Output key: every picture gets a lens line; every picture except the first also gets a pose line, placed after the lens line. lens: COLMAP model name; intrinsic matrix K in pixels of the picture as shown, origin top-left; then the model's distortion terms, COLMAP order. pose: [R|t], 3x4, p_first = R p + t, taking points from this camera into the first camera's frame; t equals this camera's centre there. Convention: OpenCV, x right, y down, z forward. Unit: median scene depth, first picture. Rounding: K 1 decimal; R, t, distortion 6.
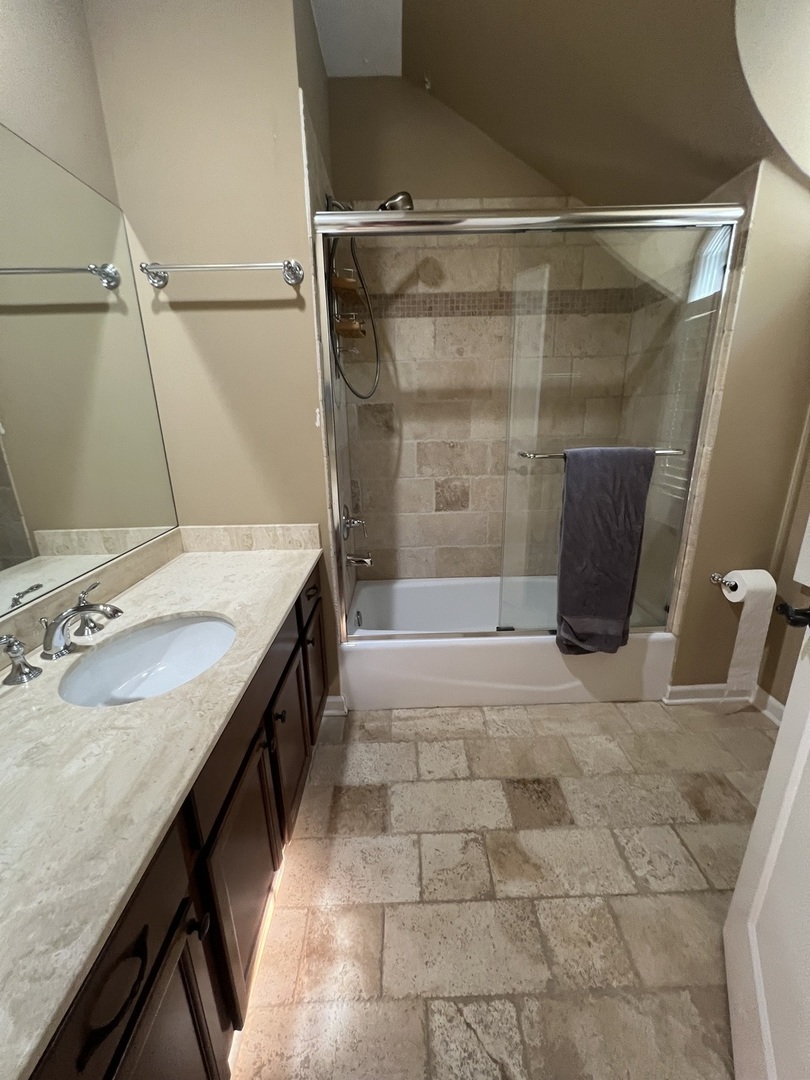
lens RADIAL K [[432.0, 0, 407.9], [0, 432.0, 541.2], [0, 0, 1]] dist [-0.001604, 0.000504]
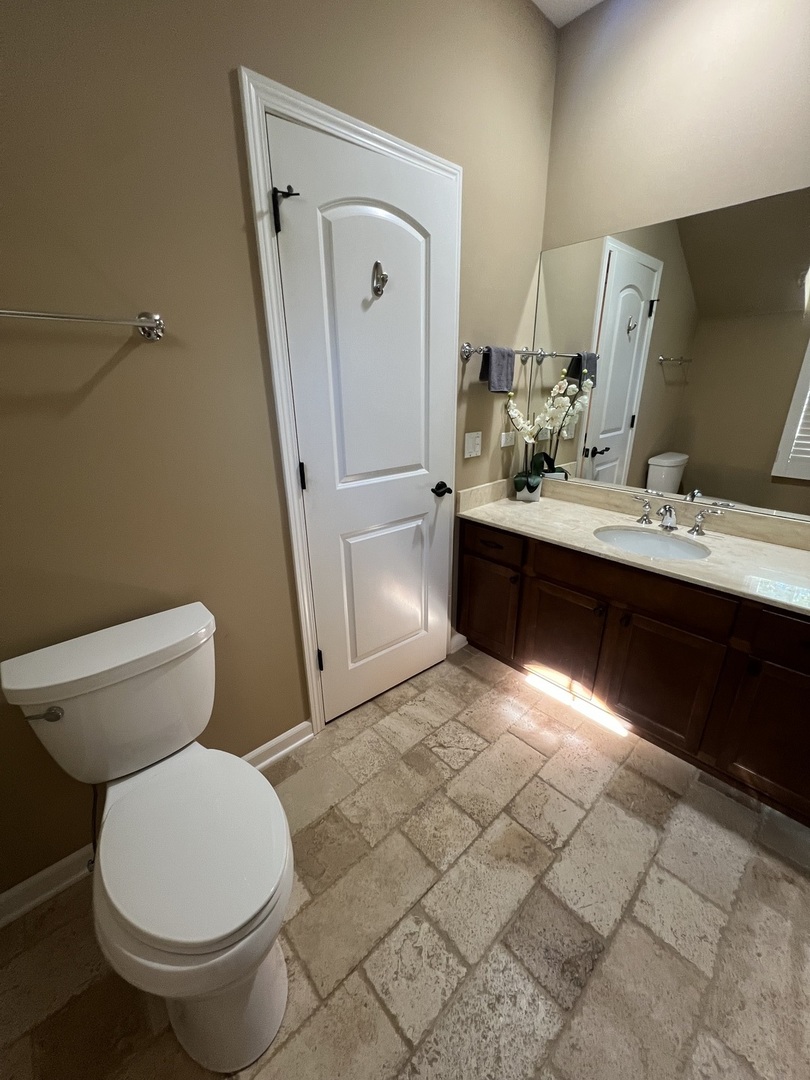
lens RADIAL K [[432.0, 0, 410.5], [0, 432.0, 542.9], [0, 0, 1]] dist [-0.001604, 0.000504]
pose [[-0.742079, 0.261368, -0.617256, 0.960559], [-0.171409, 0.816241, 0.551698, -0.427574], [0.648026, 0.515207, -0.560914, 1.127139]]
